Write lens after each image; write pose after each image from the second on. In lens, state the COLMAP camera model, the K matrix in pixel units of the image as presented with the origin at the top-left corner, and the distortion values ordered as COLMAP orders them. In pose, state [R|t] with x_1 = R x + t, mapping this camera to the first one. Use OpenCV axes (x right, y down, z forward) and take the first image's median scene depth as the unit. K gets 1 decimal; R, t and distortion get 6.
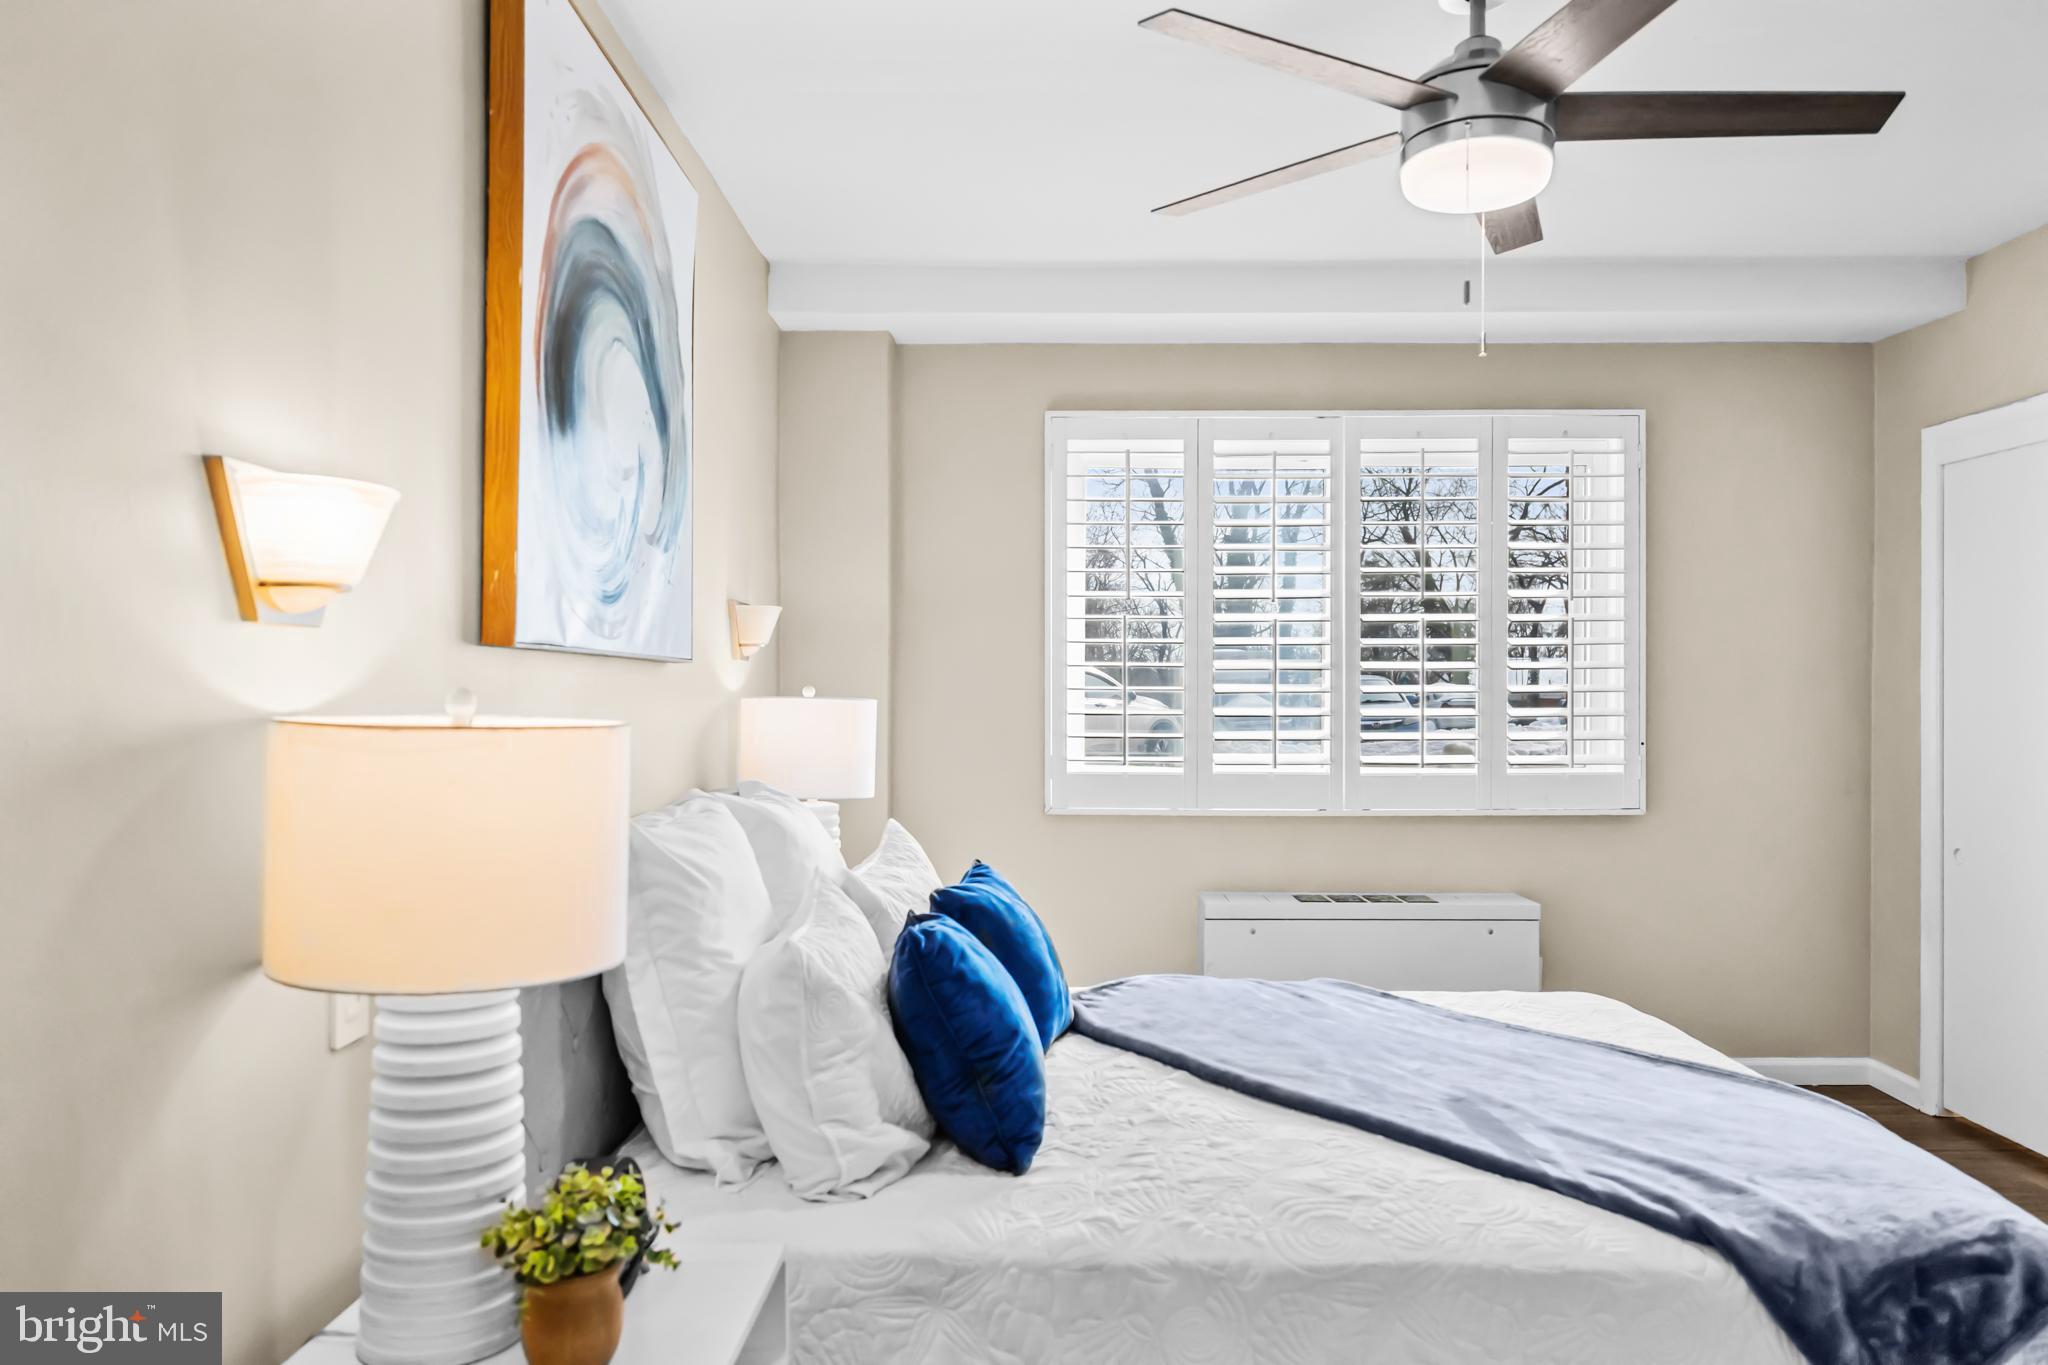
lens RADIAL K [[1394.0, 0, 1005.0], [0, 1394.0, 687.8], [0, 0, 1]] dist [0.003887, -0.000595]
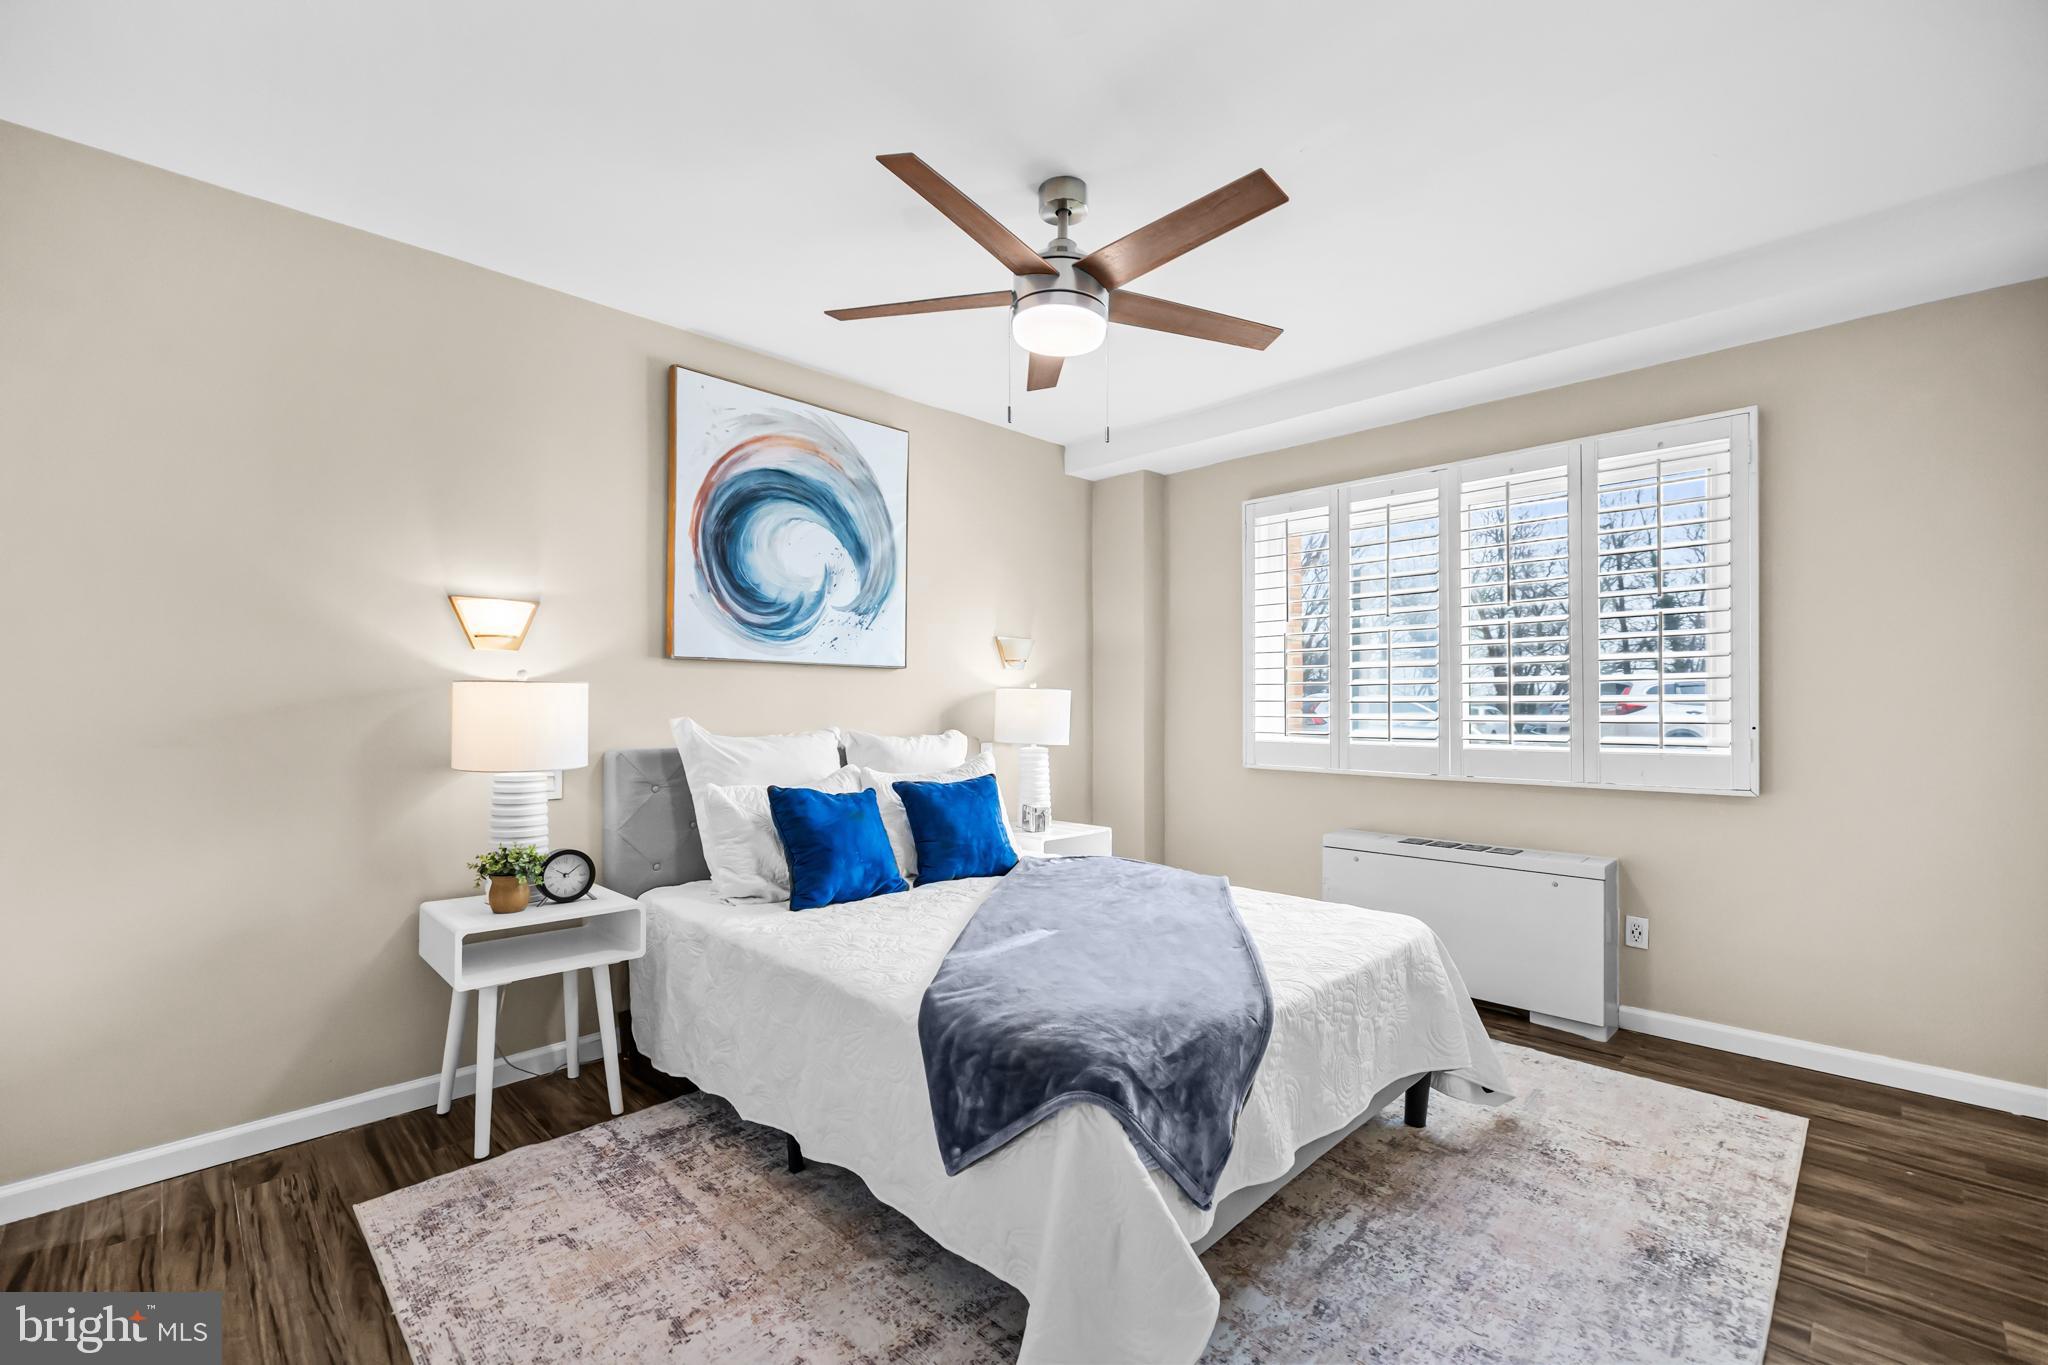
lens RADIAL K [[871.6, 0, 1007.7], [0, 871.6, 705.0], [0, 0, 1]] dist [0.009930, -0.002289]
pose [[0.710895, 0.001471, -0.703297, 0.982846], [-0.001589, 0.999999, 0.000485, 0.043798], [0.703296, 0.000773, 0.710896, 0.279285]]
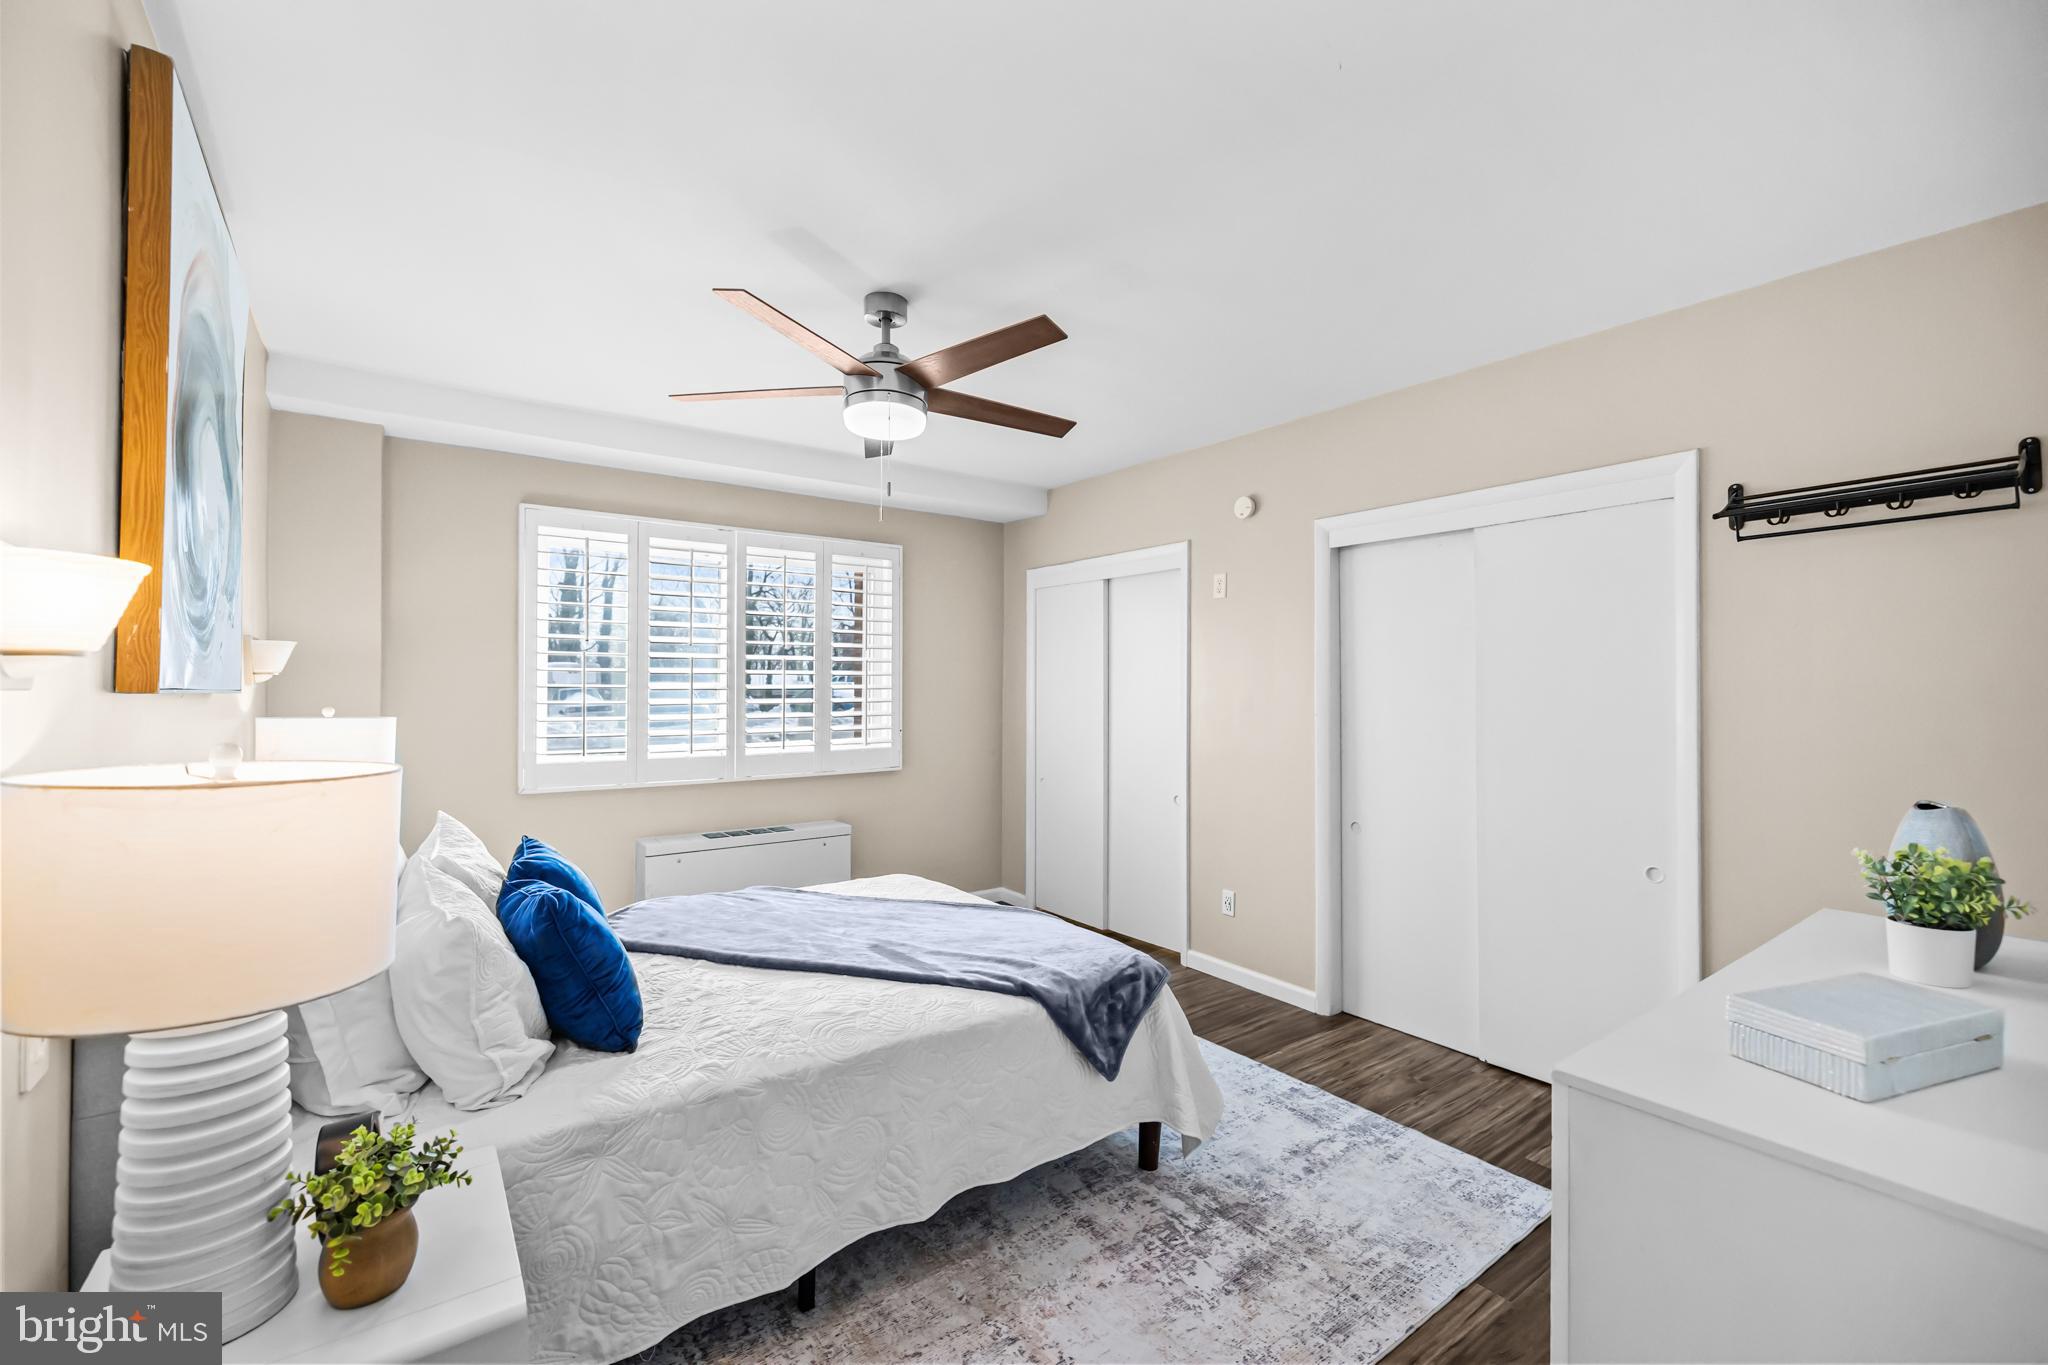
lens RADIAL K [[871.6, 0, 1020.9], [0, 871.6, 684.0], [0, 0, 1]] dist [0.009930, -0.002289]
pose [[0.794045, 0.002364, 0.607855, -0.198329], [0.000095, 0.999992, -0.004013, -0.029487], [-0.607859, 0.003244, 0.794038, 0.017699]]
